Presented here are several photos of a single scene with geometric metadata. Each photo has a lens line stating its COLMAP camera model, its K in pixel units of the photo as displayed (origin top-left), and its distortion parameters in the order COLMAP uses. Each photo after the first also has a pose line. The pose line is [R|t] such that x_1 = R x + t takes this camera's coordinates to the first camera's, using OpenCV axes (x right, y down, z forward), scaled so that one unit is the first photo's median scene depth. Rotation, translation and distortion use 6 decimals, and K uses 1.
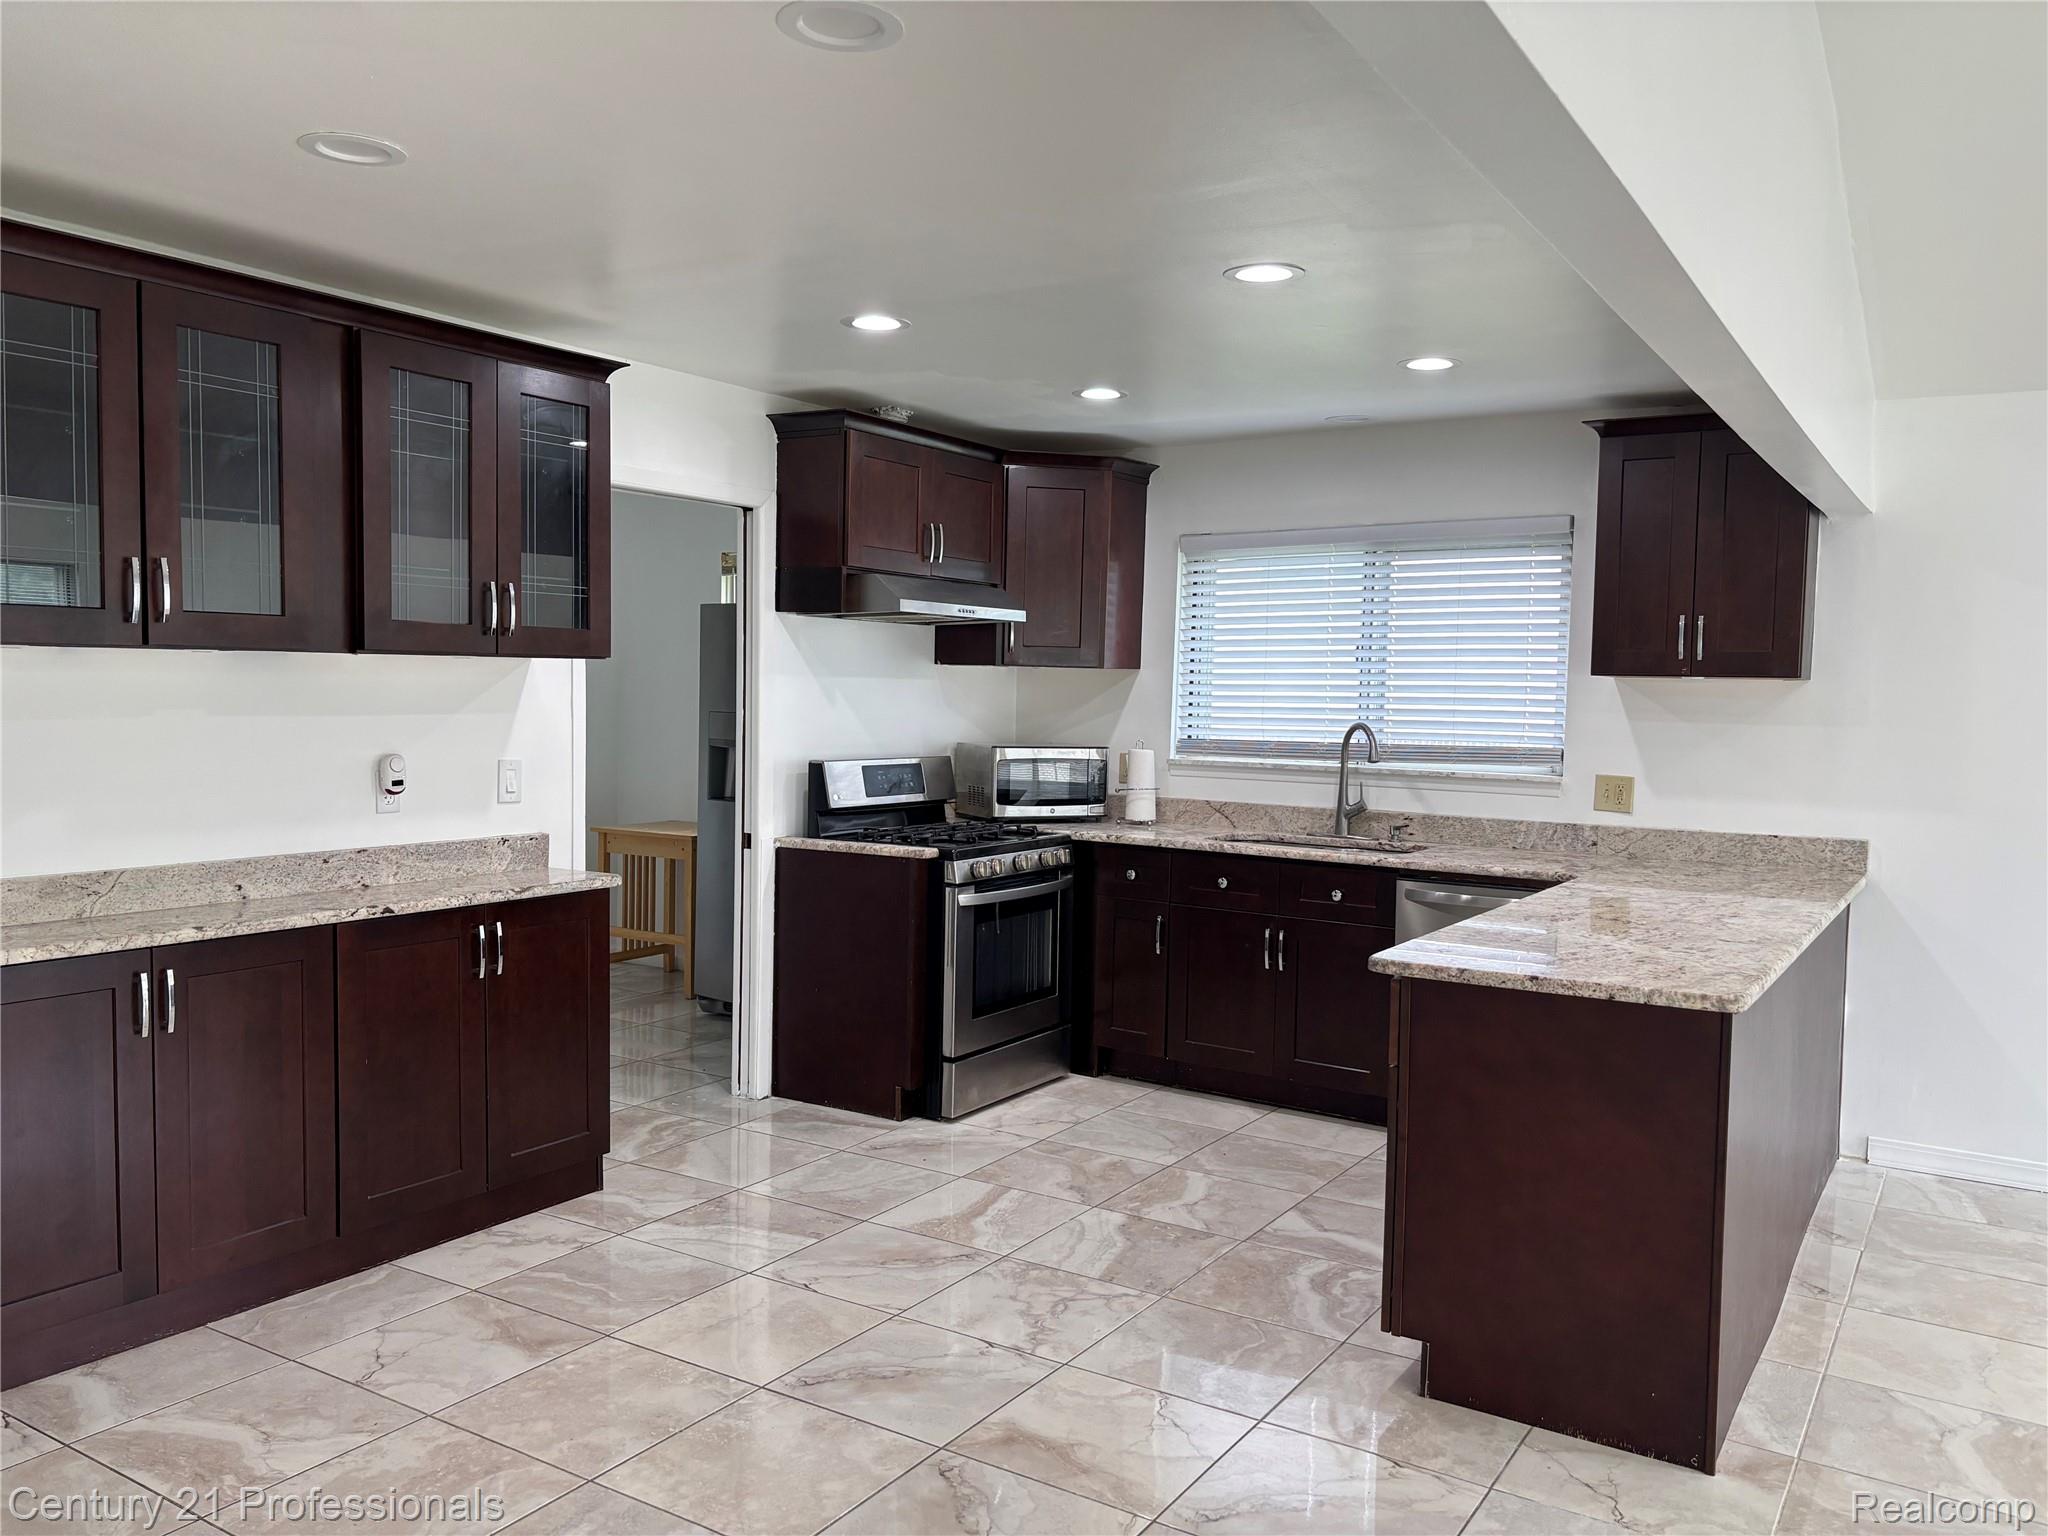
lens RADIAL K [[1561.7, 0, 1024.0], [0, 1561.7, 768.0], [0, 0, 1]] dist [0.035946, -0.008257]
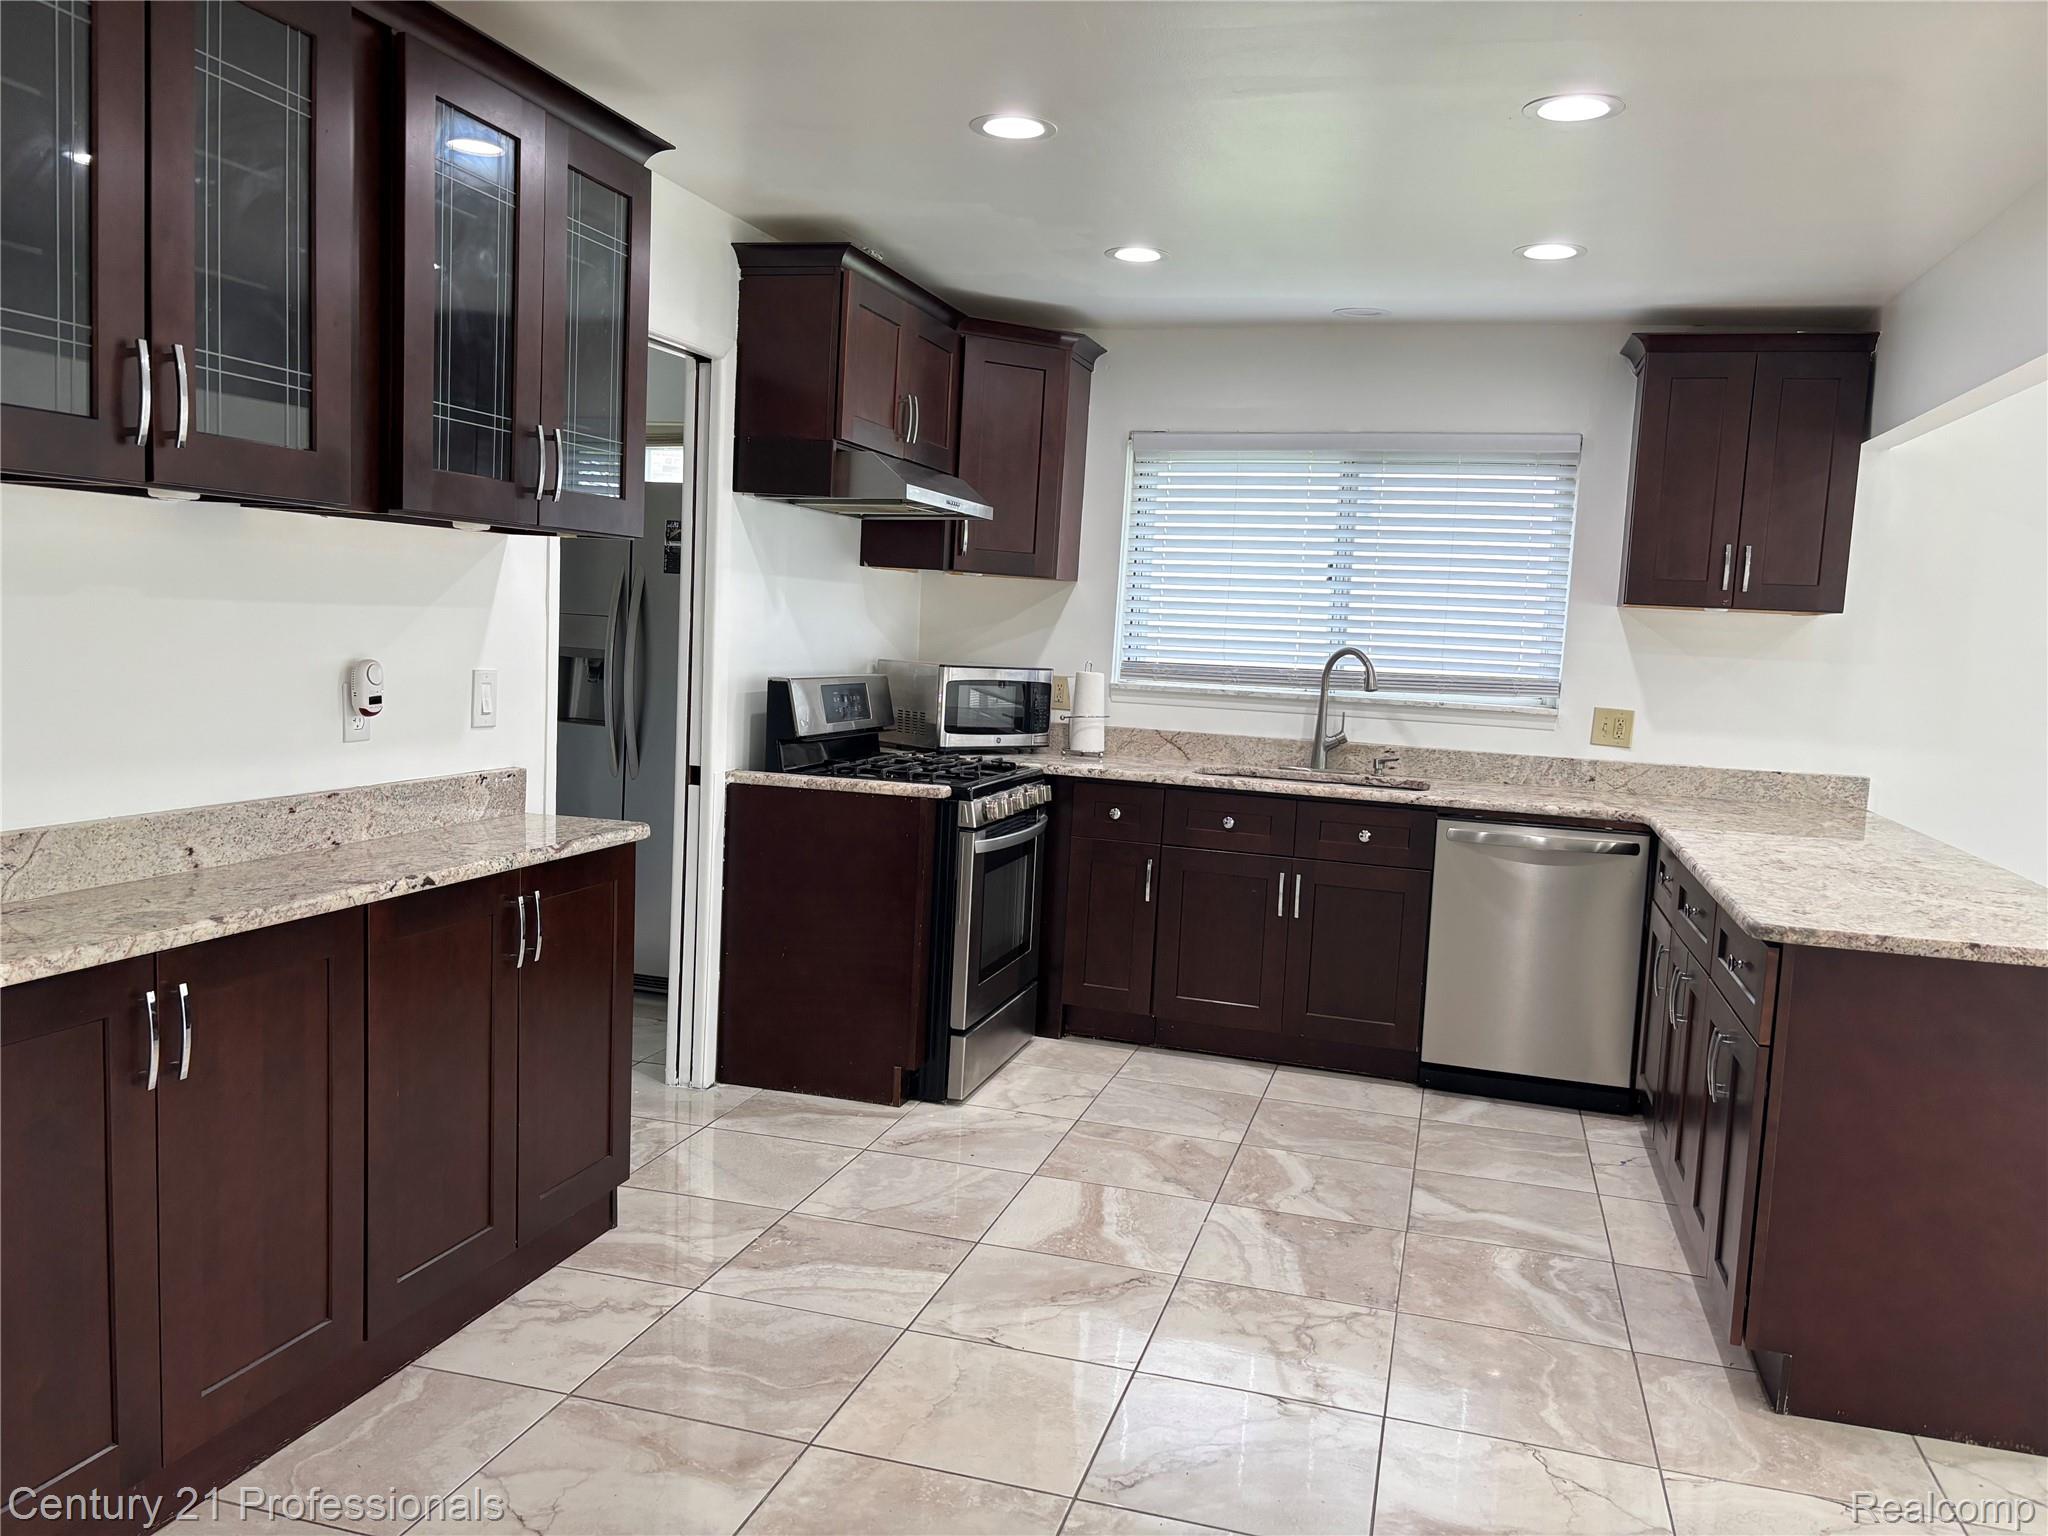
lens RADIAL K [[1558.0, 0, 1025.5], [0, 1558.0, 779.0], [0, 0, 1]] dist [0.042273, -0.034196]
pose [[0.958132, 0.000701, 0.286325, -0.257843], [-0.017345, 0.998303, 0.055597, 0.000511], [-0.285800, -0.058235, 0.956518, 0.184811]]
